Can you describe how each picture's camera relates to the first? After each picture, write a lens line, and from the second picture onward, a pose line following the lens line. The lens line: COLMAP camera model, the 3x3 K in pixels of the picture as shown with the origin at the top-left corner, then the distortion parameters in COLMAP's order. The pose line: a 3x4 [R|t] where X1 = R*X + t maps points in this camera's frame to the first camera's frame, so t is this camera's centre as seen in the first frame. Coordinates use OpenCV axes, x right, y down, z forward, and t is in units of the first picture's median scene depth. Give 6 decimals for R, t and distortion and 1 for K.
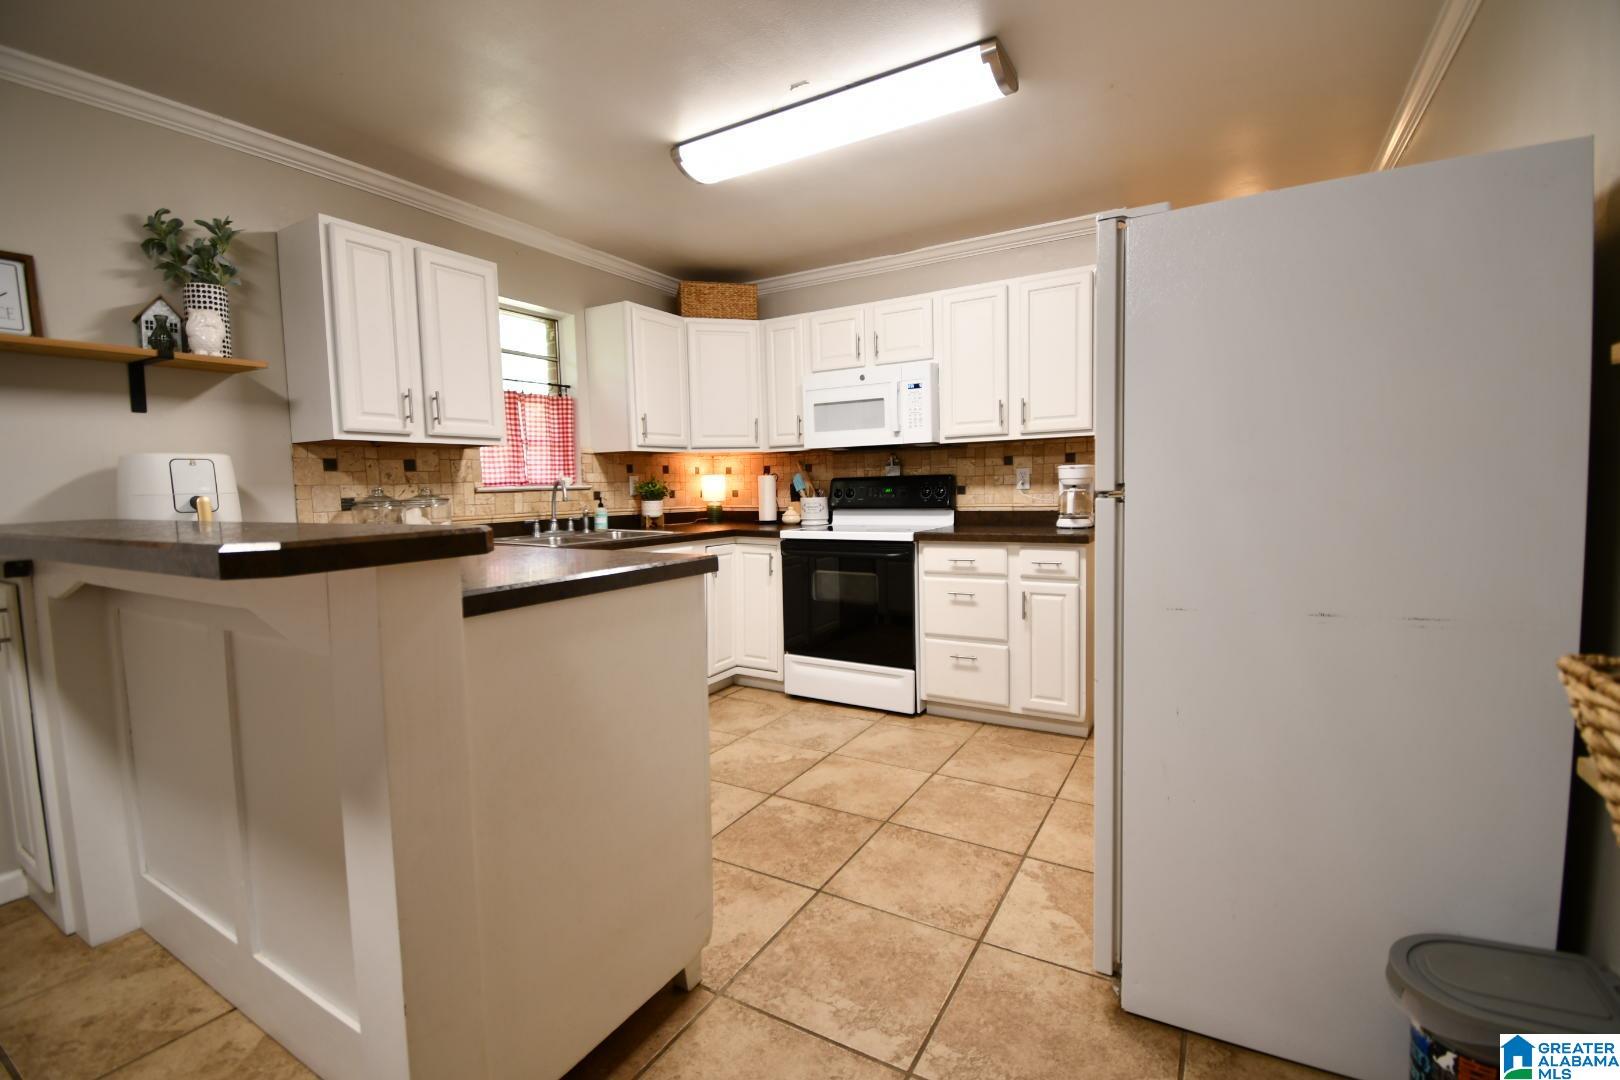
lens RADIAL K [[708.3, 0, 810.0], [0, 708.3, 540.0], [0, 0, 1]] dist [0.018799, -0.026287]
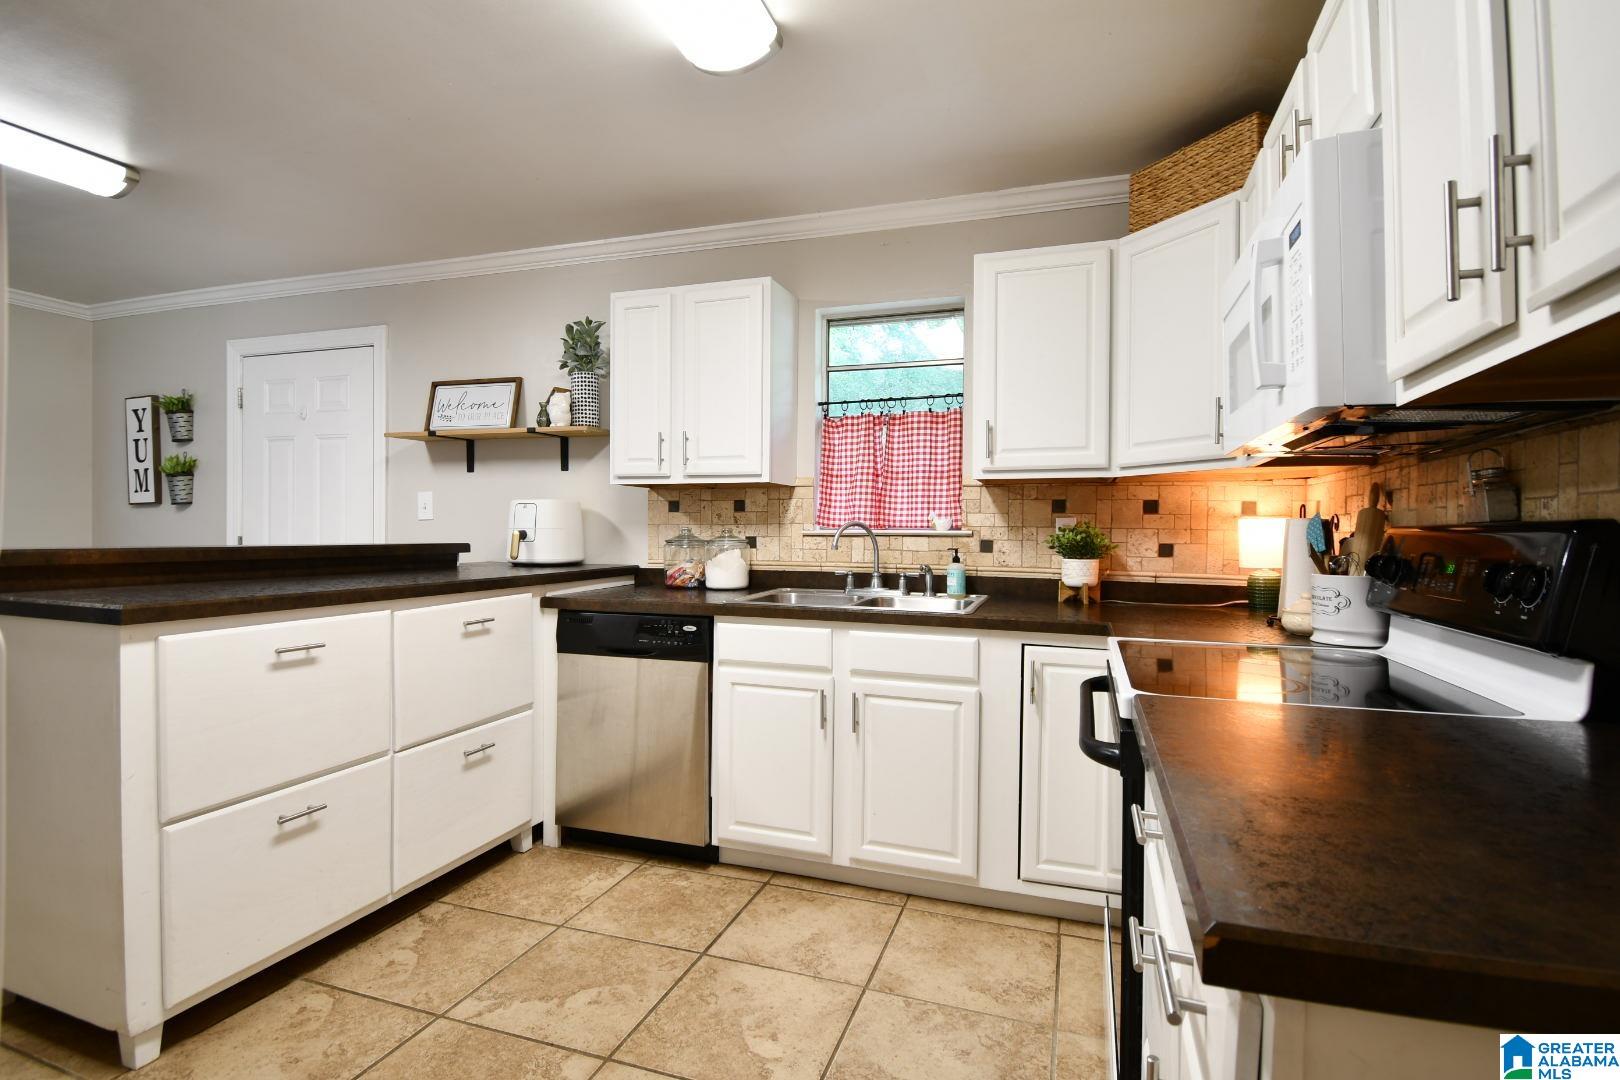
lens RADIAL K [[787.9, 0, 810.0], [0, 787.9, 540.0], [0, 0, 1]] dist [0.018272, -0.027721]
pose [[0.200124, 0.037258, -0.979062, 0.550995], [-0.090056, 0.995746, 0.019485, -0.090161], [0.975623, 0.084271, 0.202628, 0.900434]]
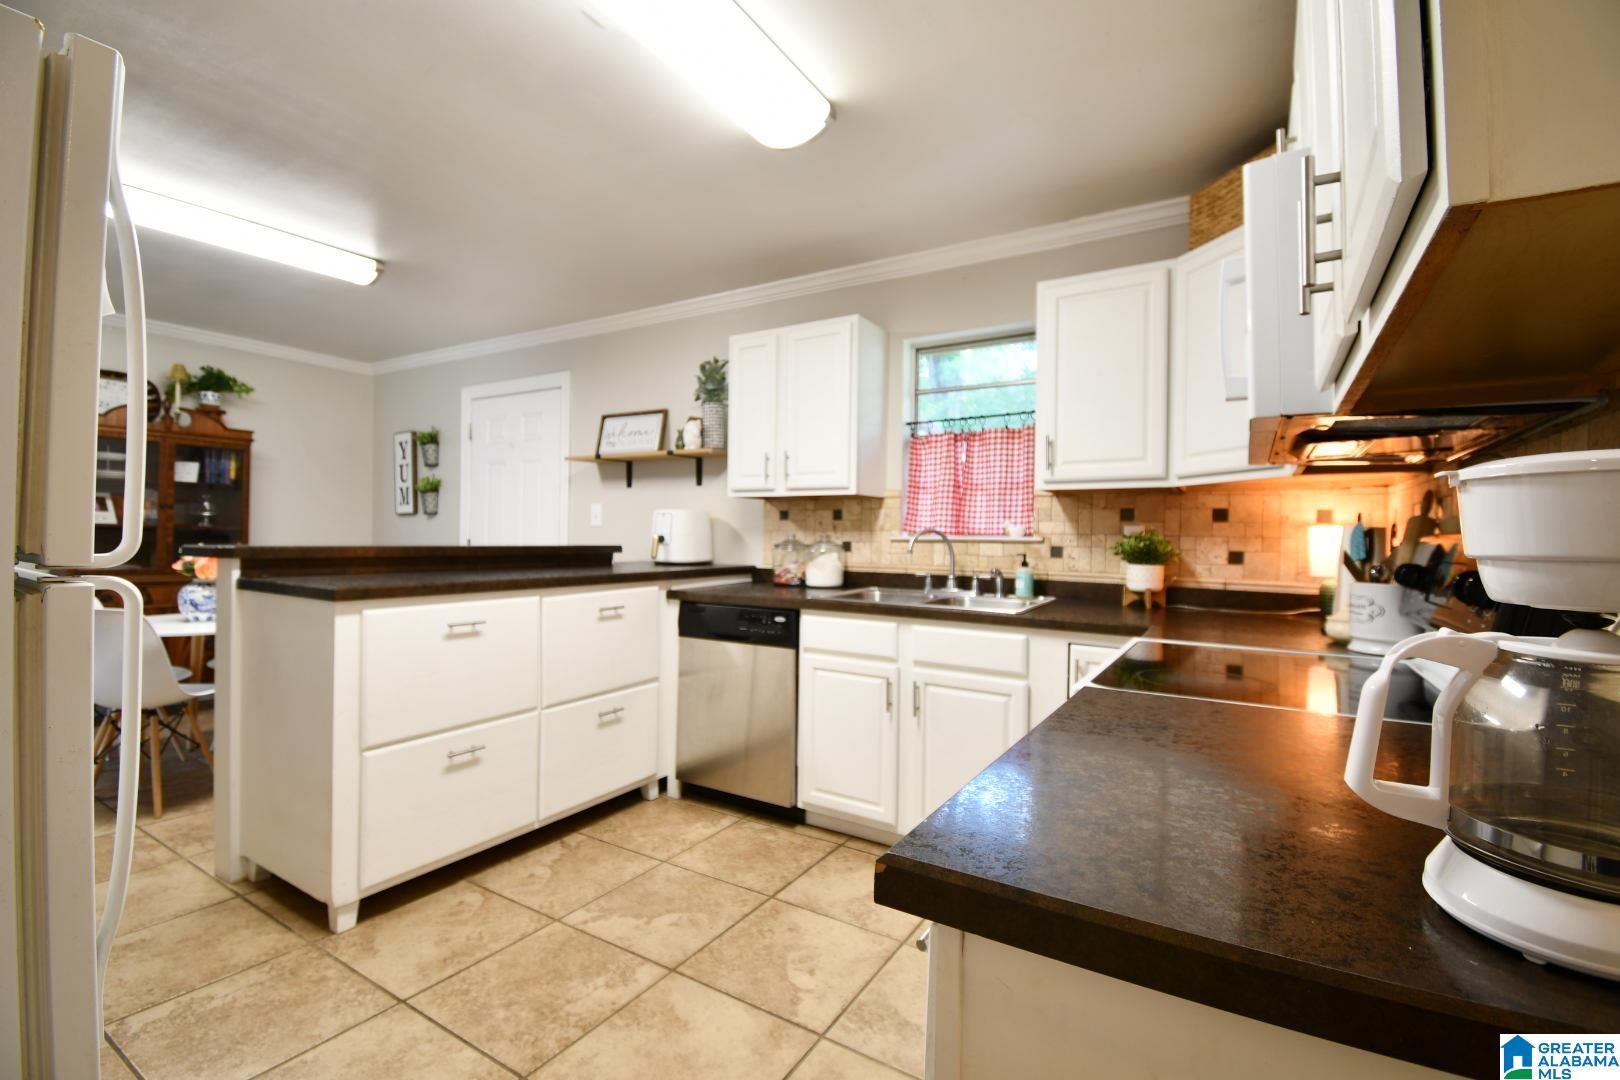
lens RADIAL K [[708.3, 0, 810.0], [0, 708.3, 540.0], [0, 0, 1]] dist [0.018799, -0.026287]
pose [[-0.019149, 0.028865, -0.999400, 0.587711], [-0.092443, 0.995250, 0.030516, -0.097936], [0.995534, 0.092971, -0.016390, 1.004431]]
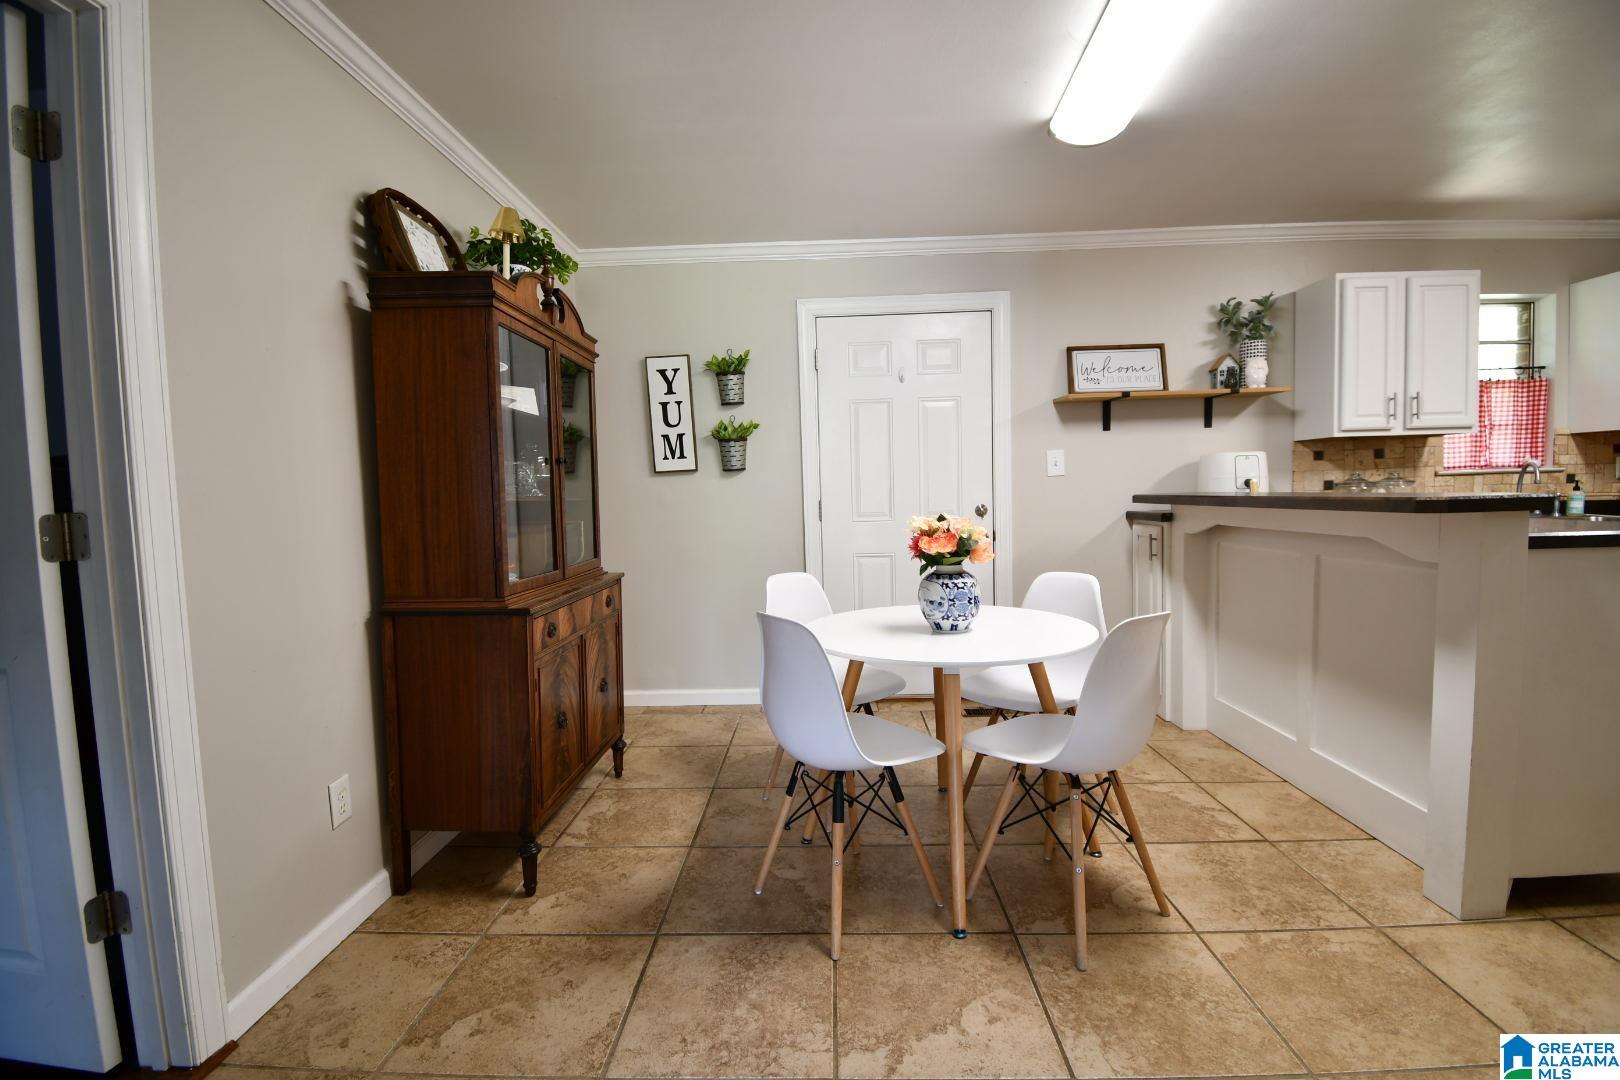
lens RADIAL K [[708.3, 0, 810.0], [0, 708.3, 540.0], [0, 0, 1]] dist [0.018799, -0.026287]
pose [[0.477754, 0.064557, -0.876119, 0.049555], [-0.050352, 0.997669, 0.046056, 0.037351], [0.877050, 0.022111, 0.479891, -0.453944]]
